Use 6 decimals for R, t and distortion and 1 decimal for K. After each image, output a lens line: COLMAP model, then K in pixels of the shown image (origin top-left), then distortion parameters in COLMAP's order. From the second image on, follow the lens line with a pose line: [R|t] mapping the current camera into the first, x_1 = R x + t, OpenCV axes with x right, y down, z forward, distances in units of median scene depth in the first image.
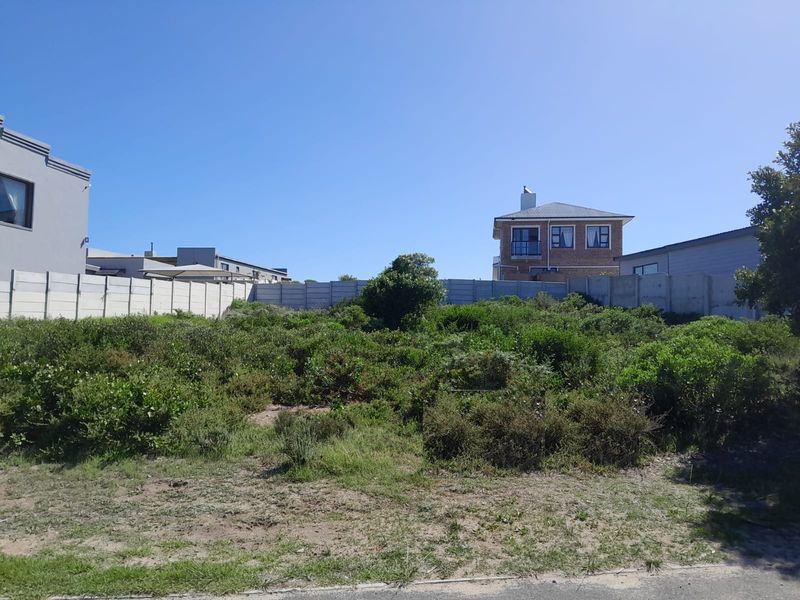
lens RADIAL K [[620.5, 0, 398.2], [0, 620.5, 302.9], [0, 0, 1]] dist [0.019398, -0.076841]
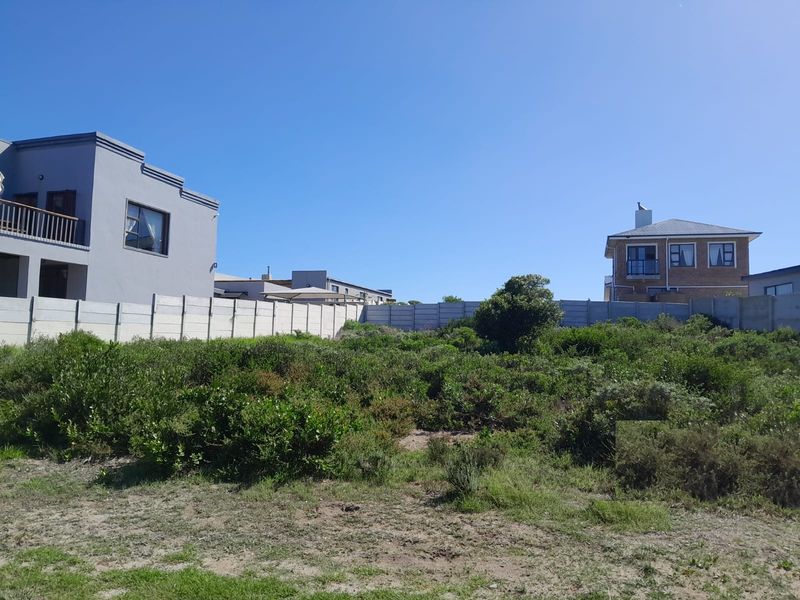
lens RADIAL K [[620.5, 0, 397.3], [0, 620.5, 301.9], [0, 0, 1]] dist [0.019398, -0.076841]
pose [[0.987203, -0.002448, -0.159449, -0.024047], [-0.002933, 0.999434, -0.033500, -0.003395], [0.159441, 0.033539, 0.986638, -0.002876]]
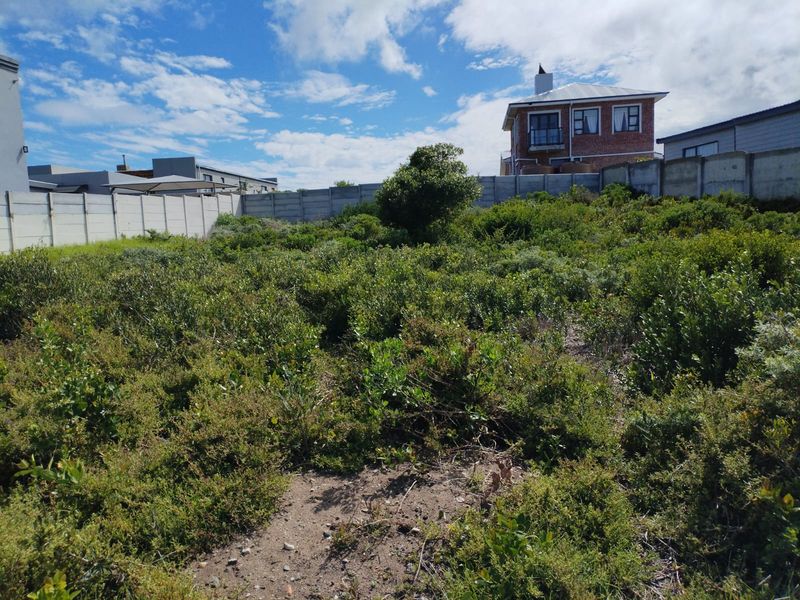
lens RADIAL K [[589.5, 0, 401.6], [0, 589.5, 302.1], [0, 0, 1]] dist [0.052230, -0.023521]
pose [[0.998108, -0.059338, 0.016120, -0.046862], [0.056088, 0.986038, 0.156791, -0.000715], [-0.025198, -0.155590, 0.987500, 0.226386]]
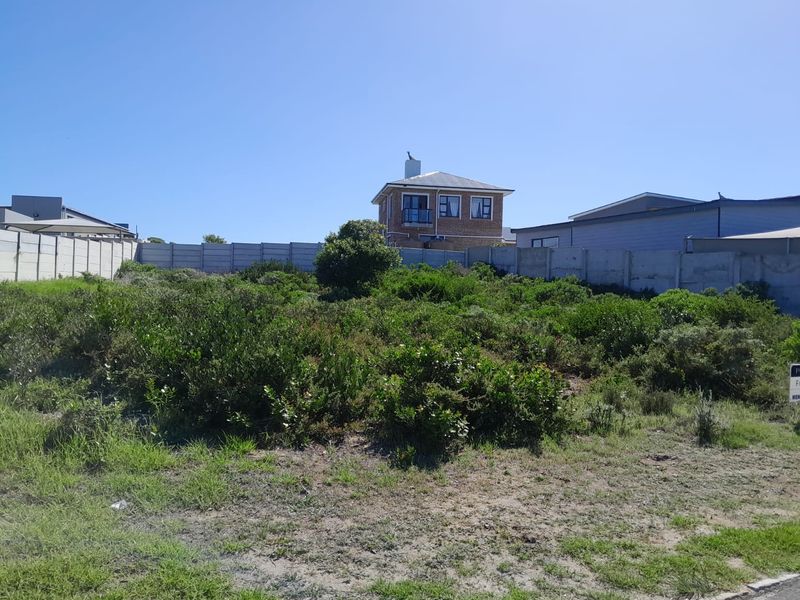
lens RADIAL K [[640.7, 0, 401.2], [0, 640.7, 301.7], [0, 0, 1]] dist [0.051048, -0.028332]
pose [[0.949320, 0.002818, 0.314298, -0.251382], [-0.020731, 0.998344, 0.053667, -0.006927], [-0.313626, -0.057463, 0.947806, 0.019302]]
